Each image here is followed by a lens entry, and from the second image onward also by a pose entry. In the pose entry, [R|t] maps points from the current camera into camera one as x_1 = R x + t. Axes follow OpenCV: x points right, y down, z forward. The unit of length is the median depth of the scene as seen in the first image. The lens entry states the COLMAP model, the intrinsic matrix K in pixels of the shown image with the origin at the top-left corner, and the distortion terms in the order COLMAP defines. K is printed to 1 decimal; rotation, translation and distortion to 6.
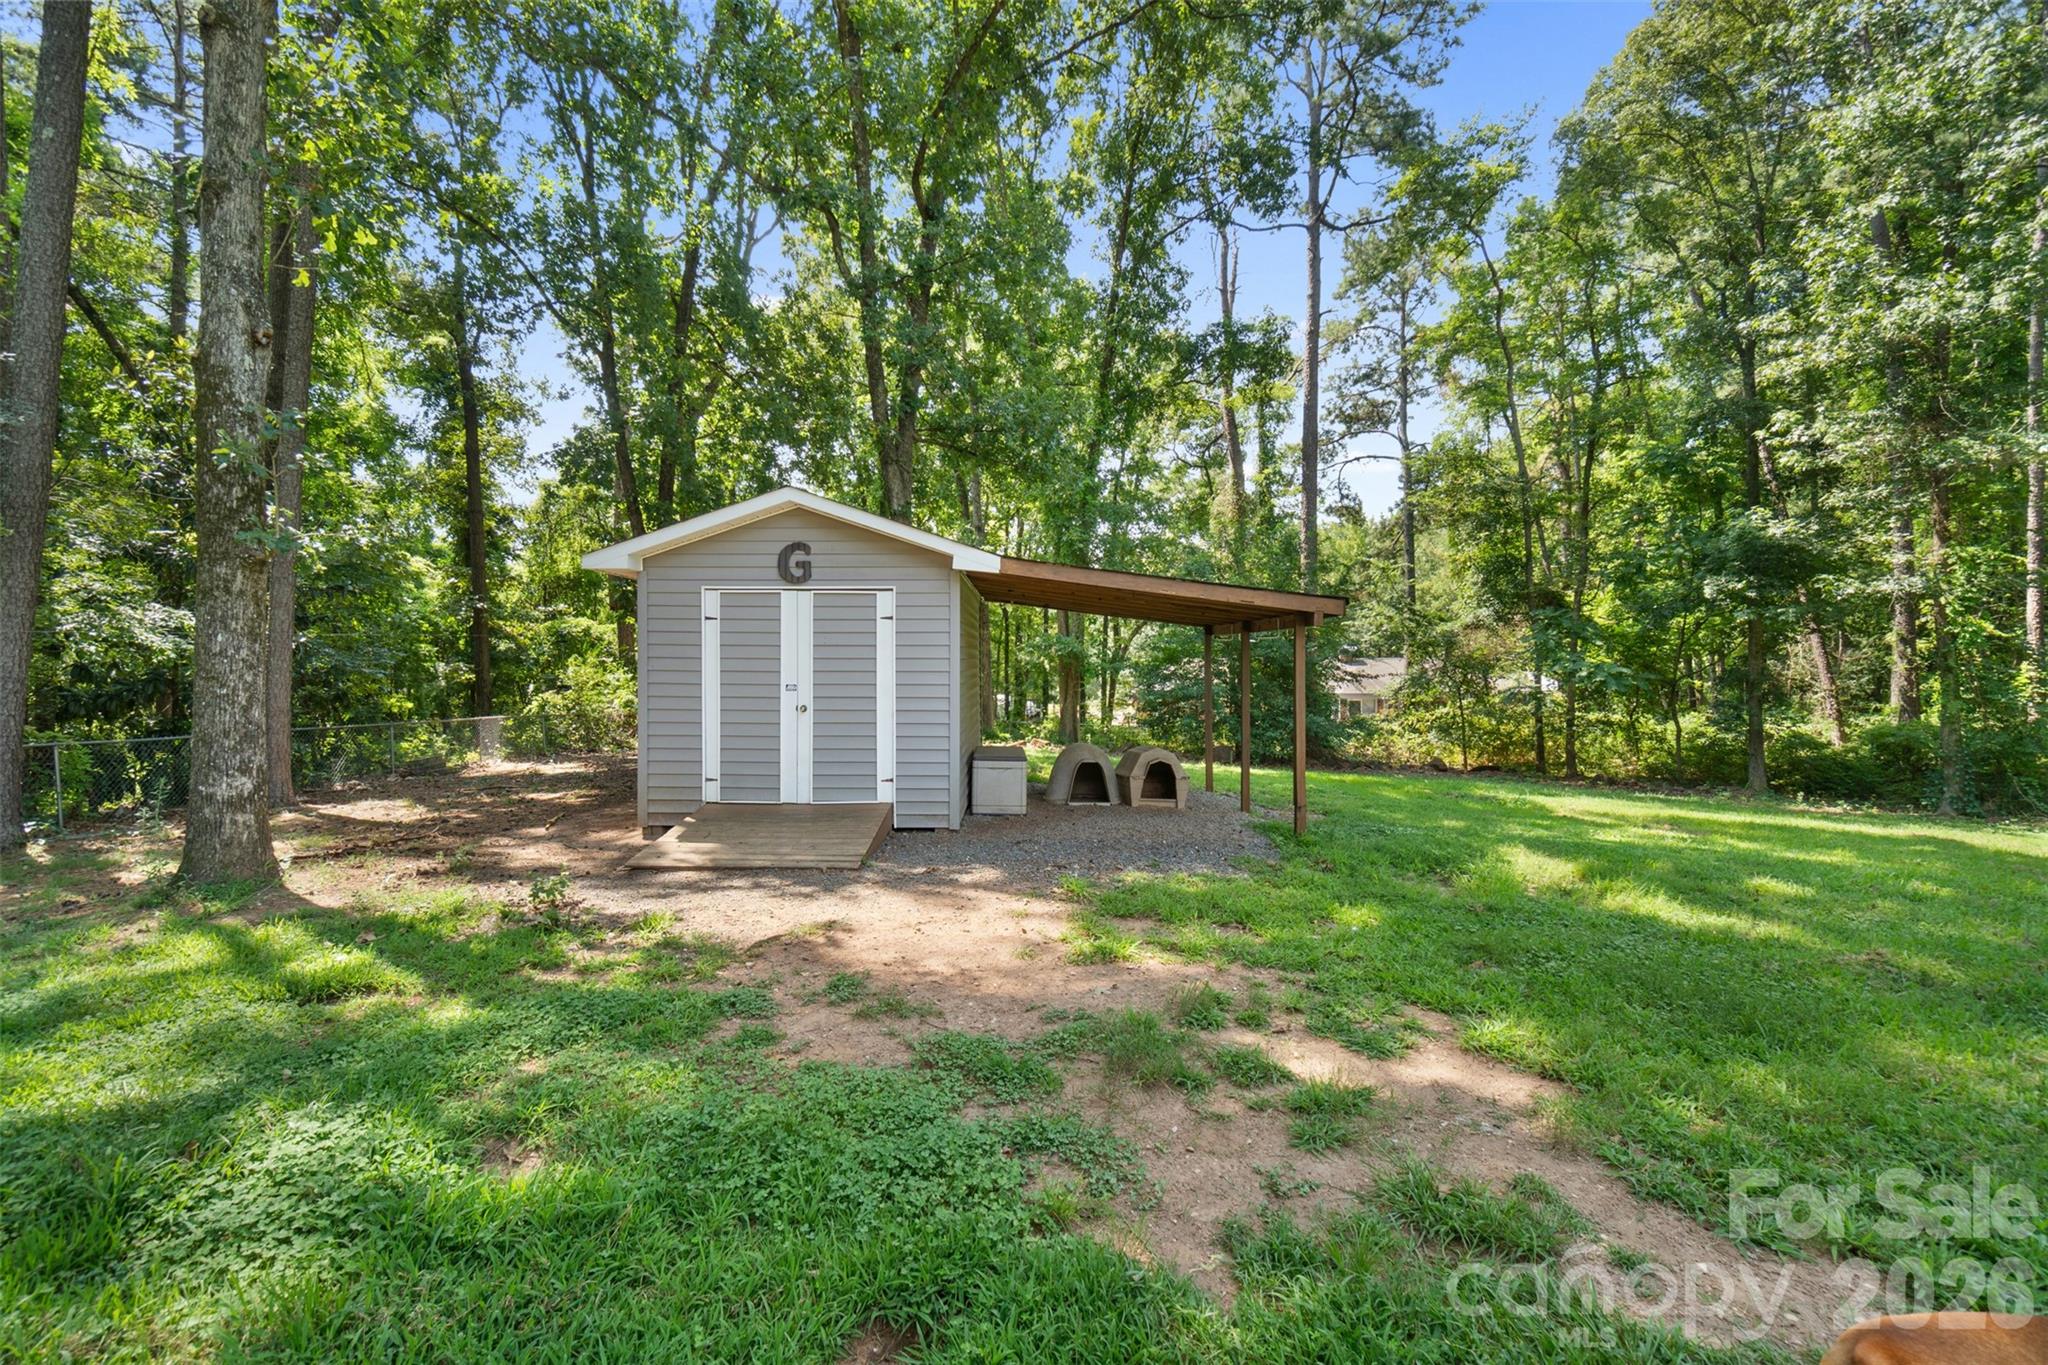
lens RADIAL K [[890.7, 0, 1025.6], [0, 890.7, 679.4], [0, 0, 1]] dist [-0.008735, 0.002026]
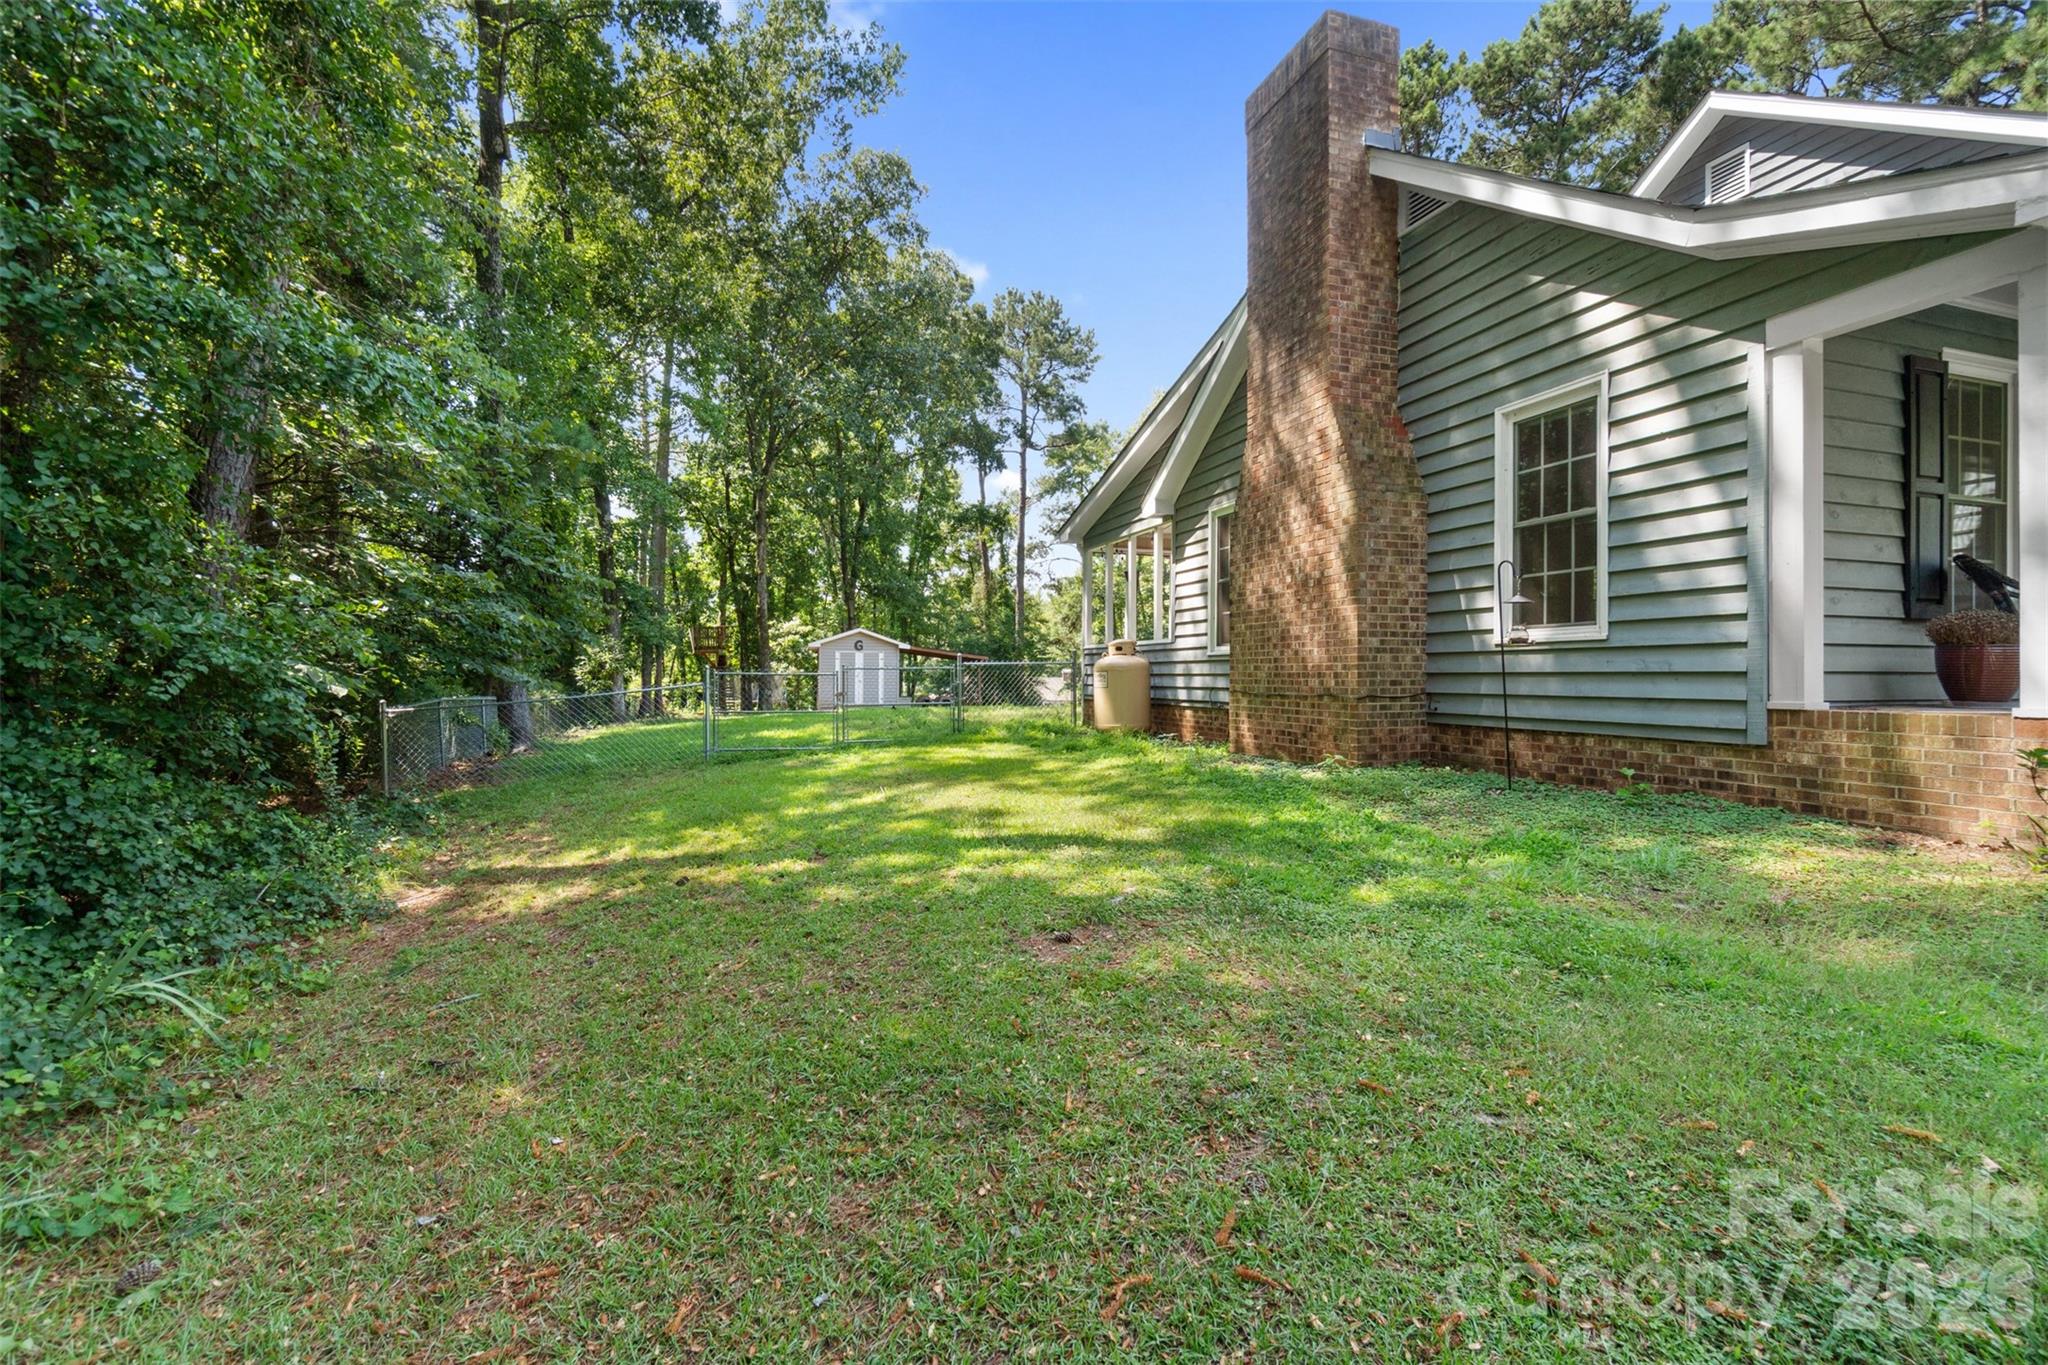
lens RADIAL K [[890.7, 0, 1027.6], [0, 890.7, 679.5], [0, 0, 1]] dist [-0.008735, 0.002026]
pose [[0.965789, 0.017475, 0.258740, -0.153595], [-0.008605, 0.999337, -0.035373, 0.043988], [-0.259187, 0.031937, 0.965299, -0.833324]]
